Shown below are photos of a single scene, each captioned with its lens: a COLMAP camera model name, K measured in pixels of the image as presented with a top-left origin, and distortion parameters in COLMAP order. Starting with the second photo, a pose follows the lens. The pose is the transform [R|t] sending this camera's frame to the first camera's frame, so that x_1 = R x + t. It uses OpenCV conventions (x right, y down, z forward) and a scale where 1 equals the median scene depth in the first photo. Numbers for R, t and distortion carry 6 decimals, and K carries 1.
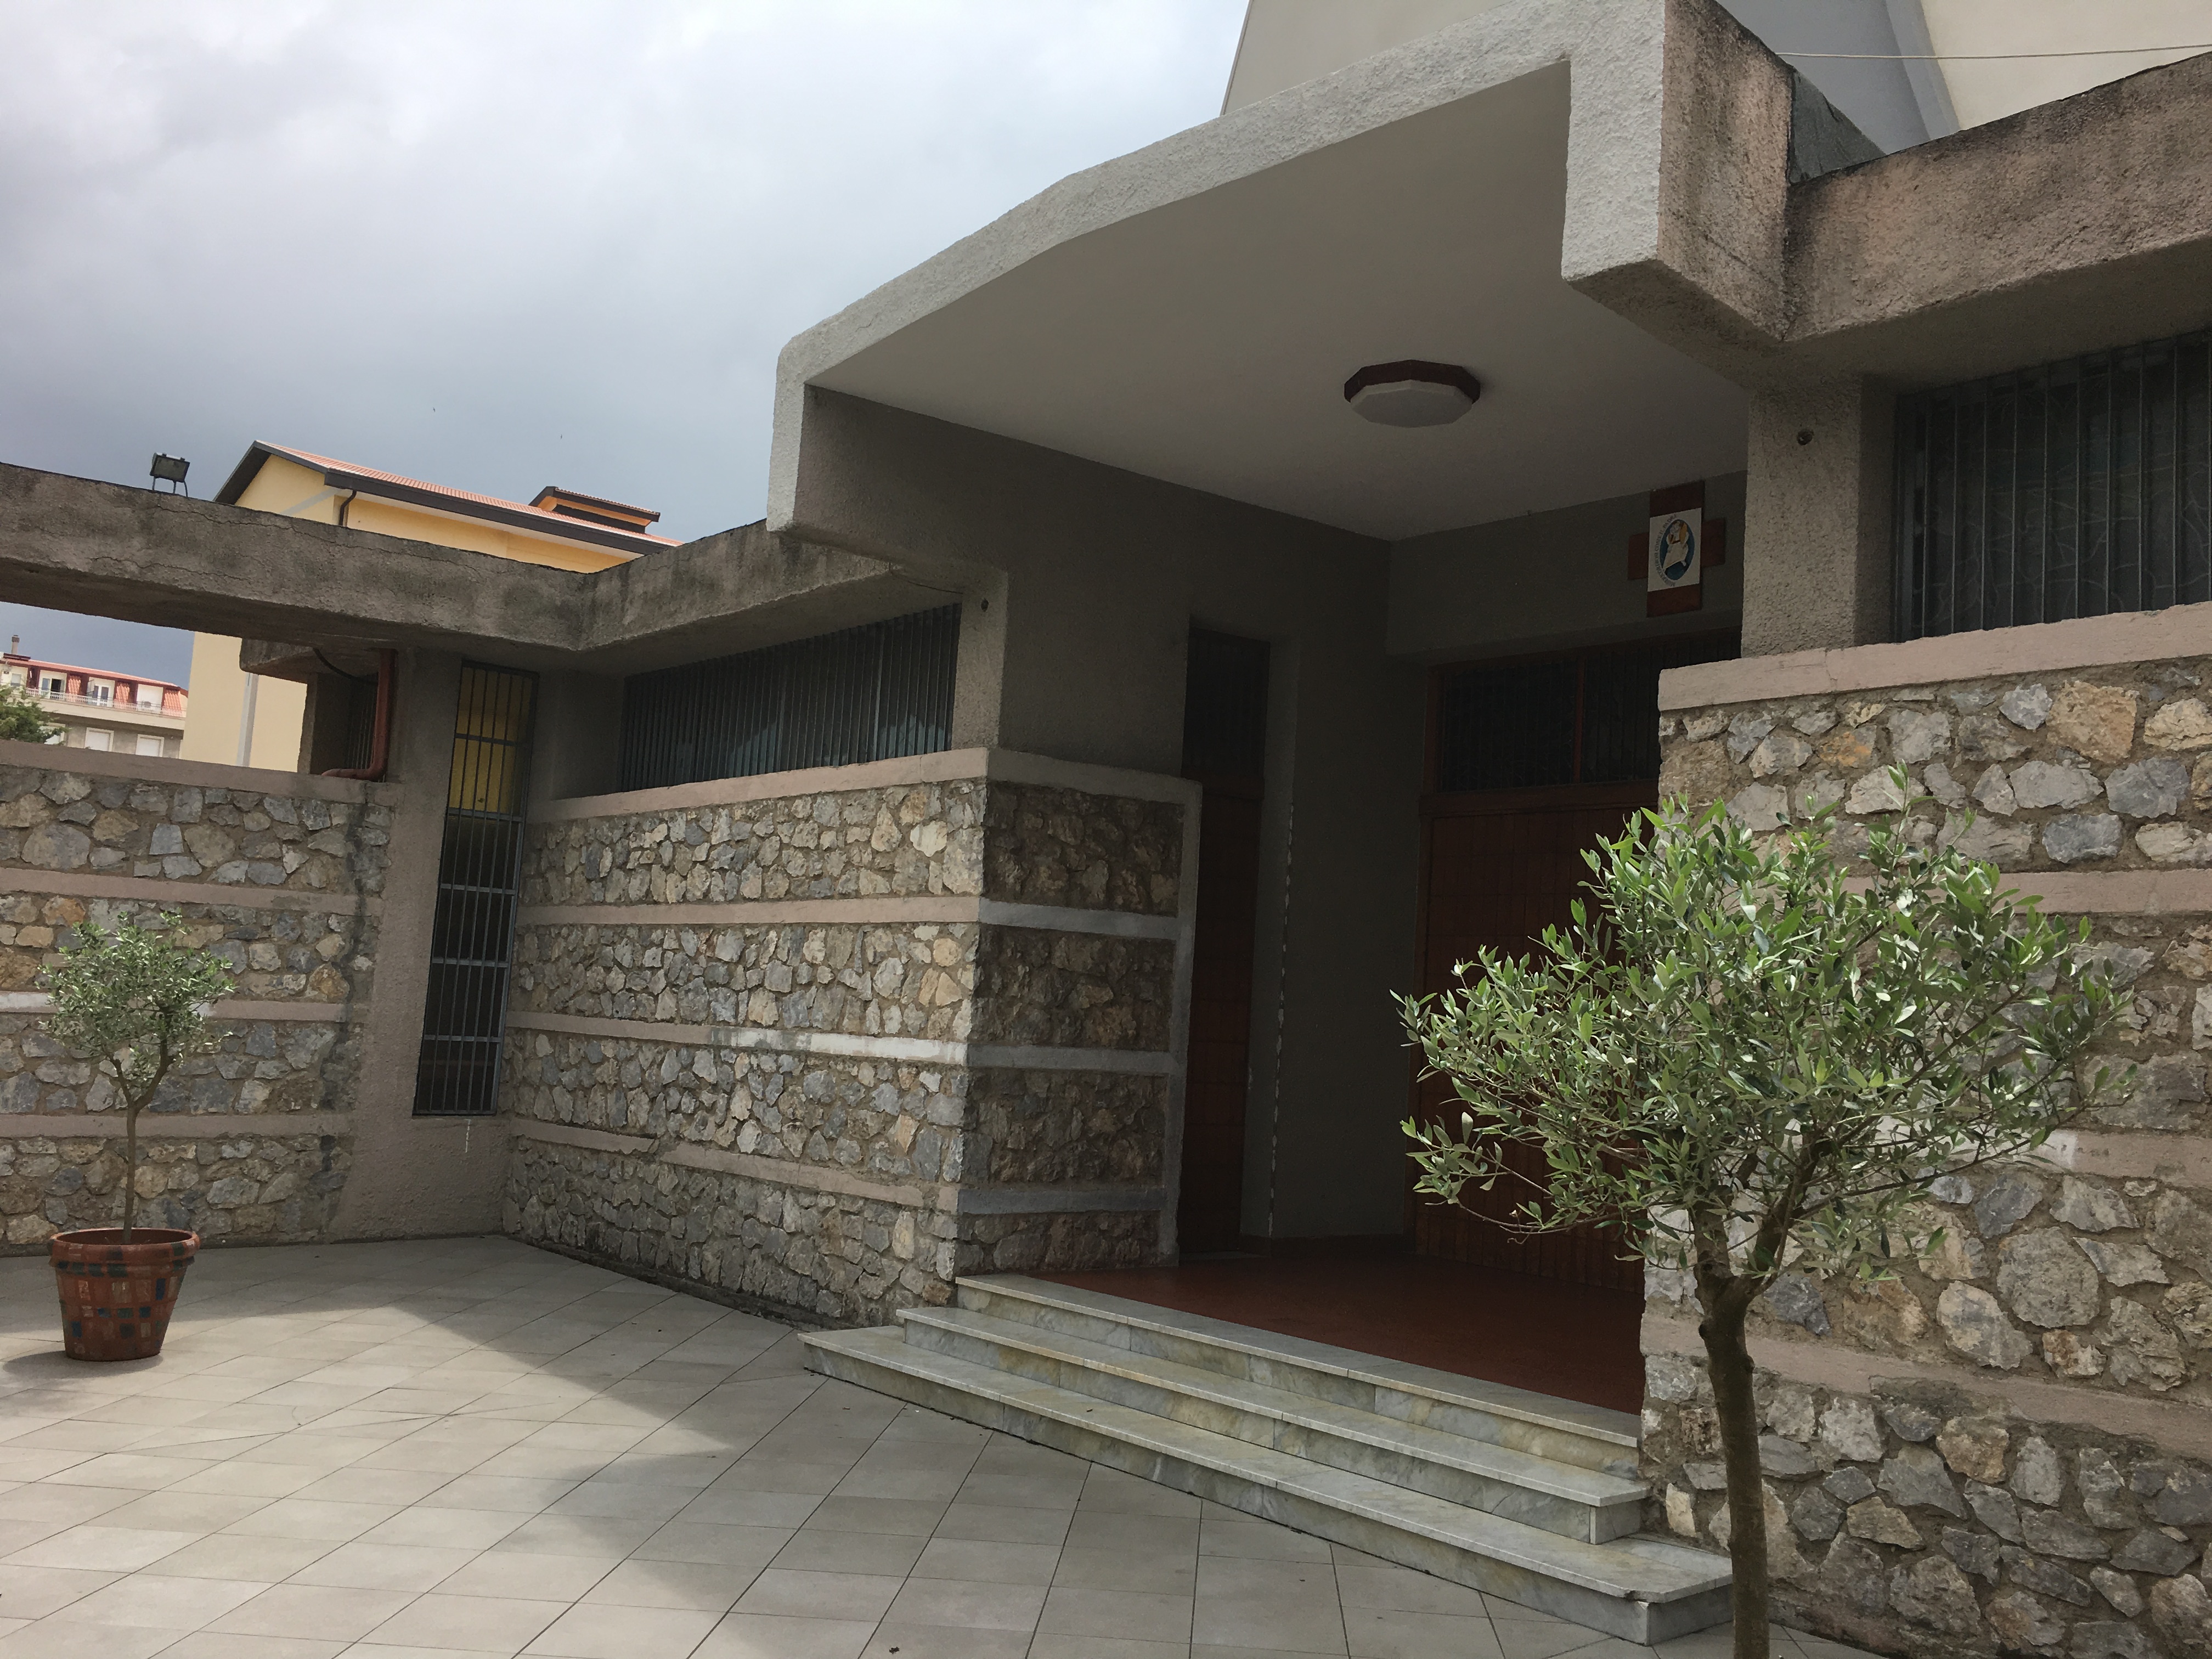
lens RADIAL K [[1891.8, 0, 1111.7], [0, 1891.8, 819.8], [0, 0, 1]] dist [0.064206, -0.075555]
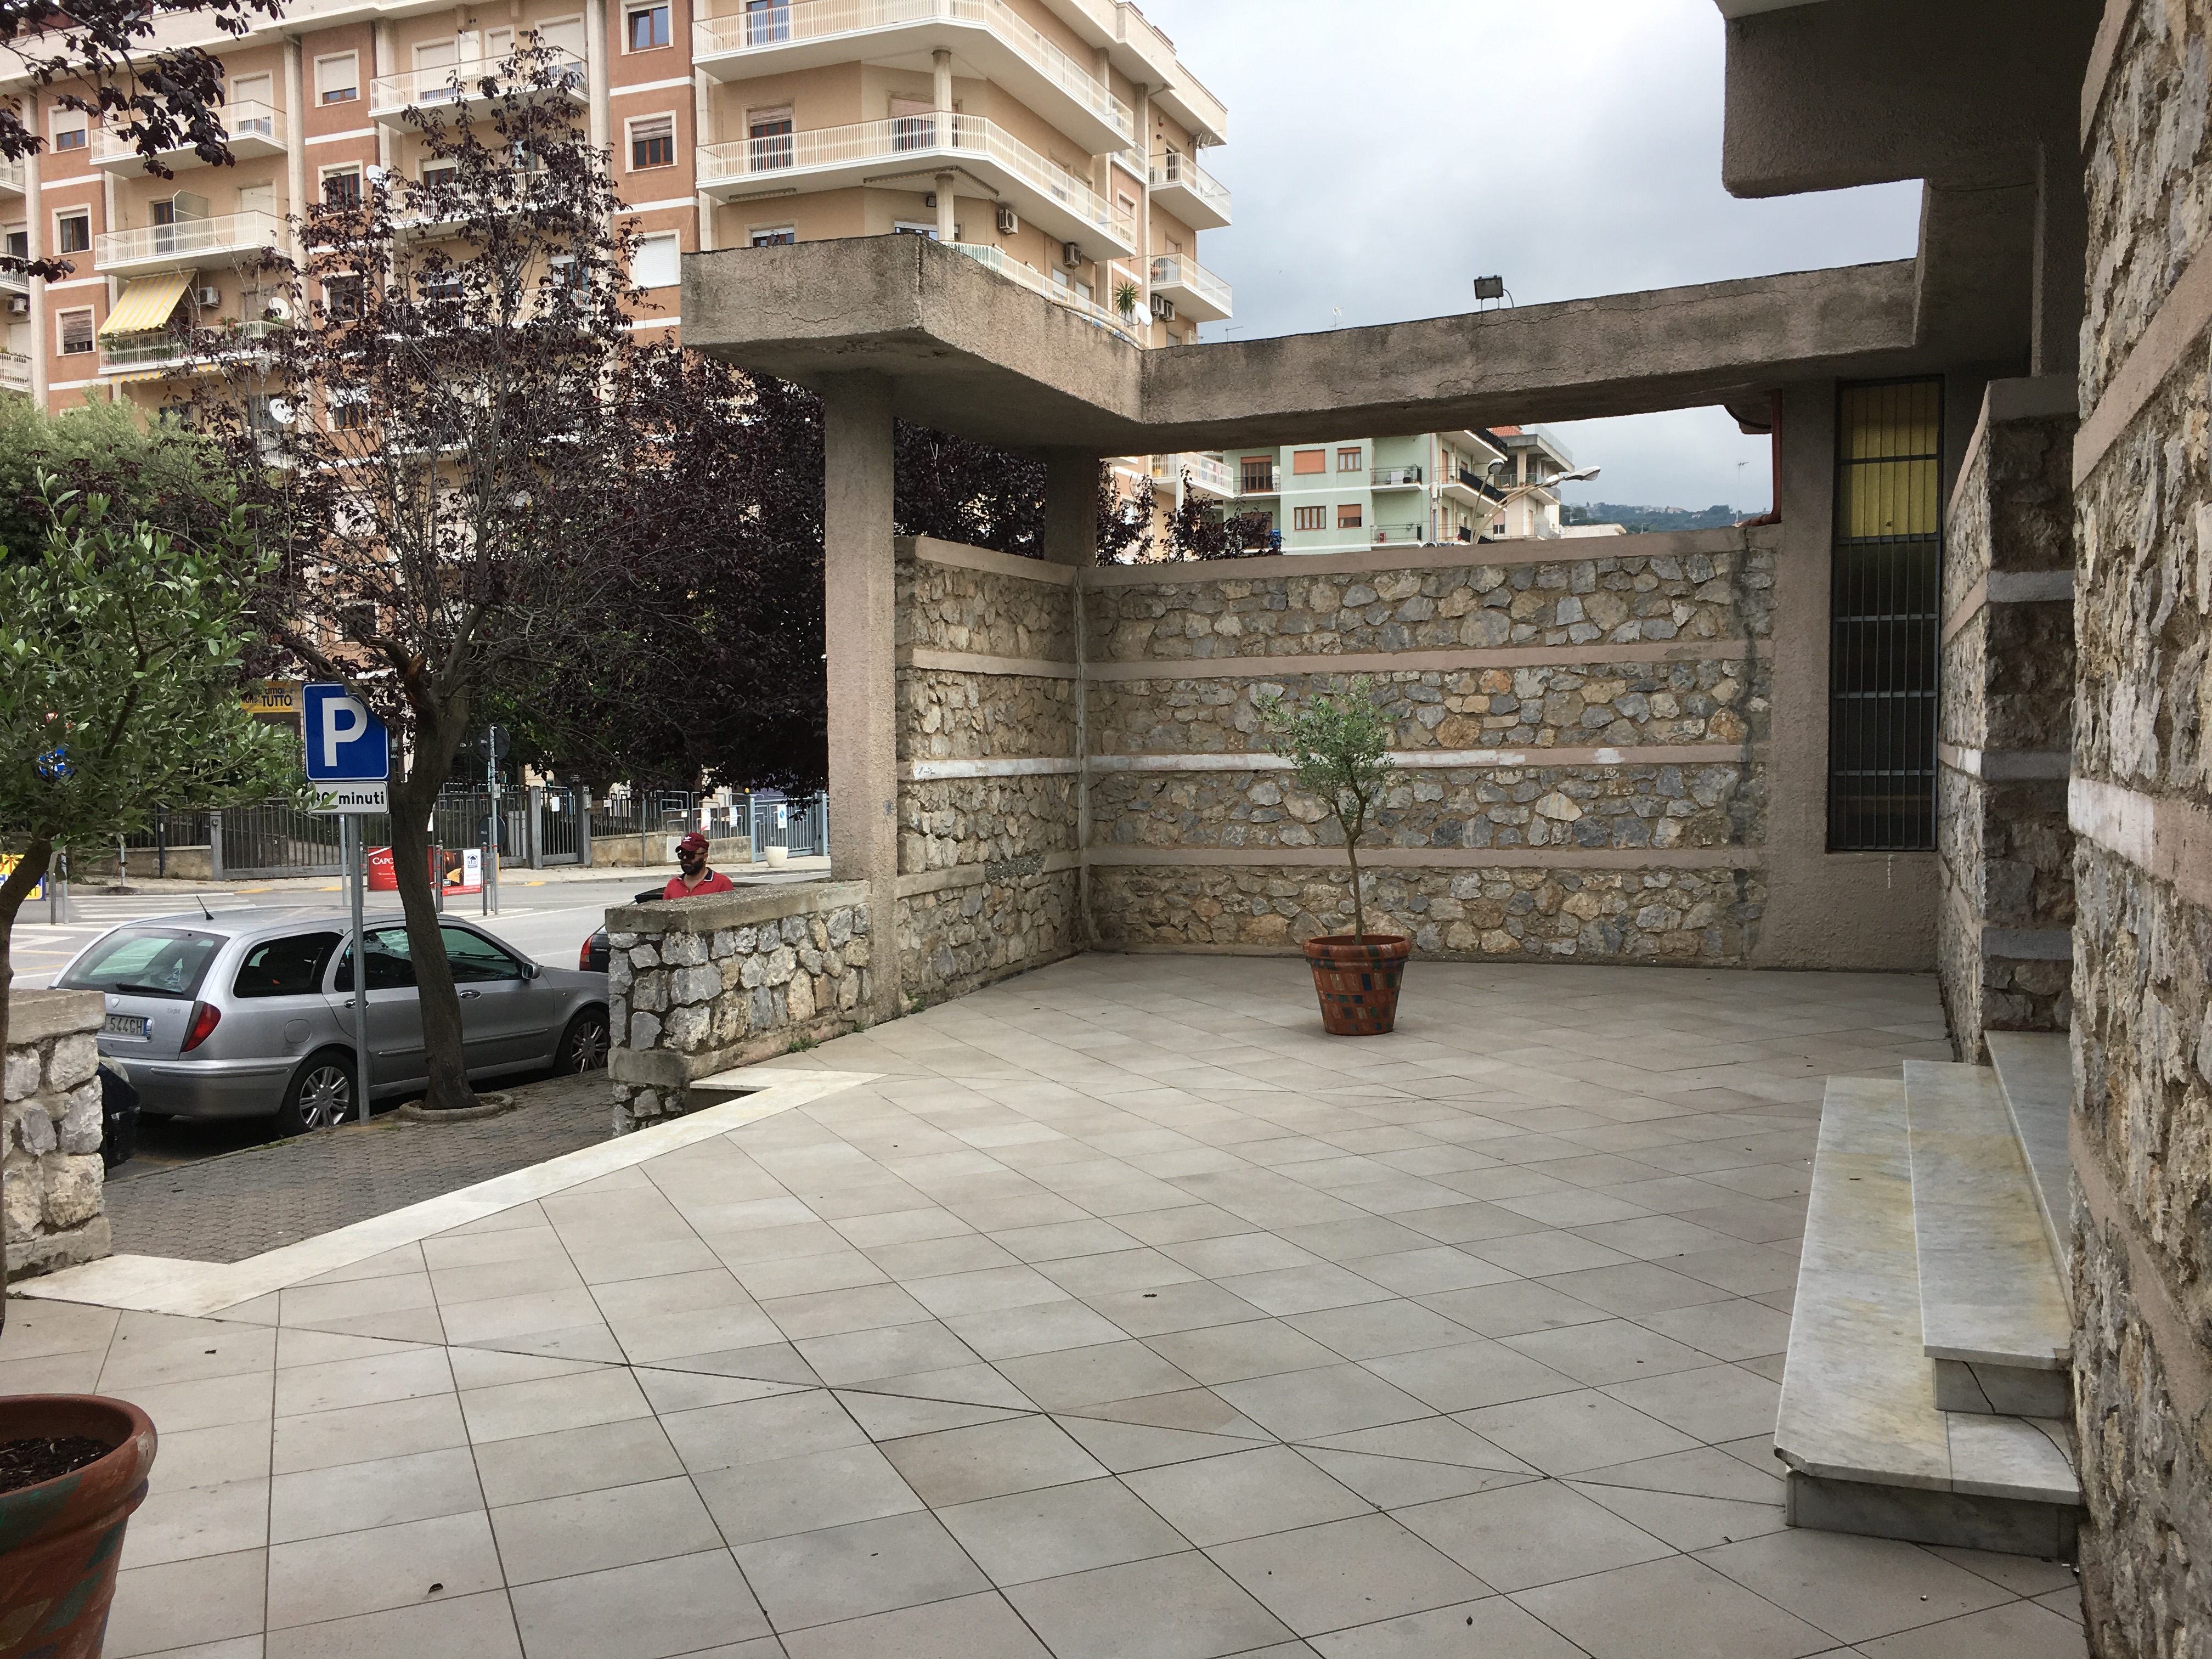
lens RADIAL K [[1891.8, 0, 1111.7], [0, 1891.8, 819.8], [0, 0, 1]] dist [0.064206, -0.075555]
pose [[0.449209, -0.022575, -0.893141, 0.384324], [0.134419, 0.990009, 0.042583, 0.048197], [0.883257, -0.139184, 0.447756, 0.231861]]
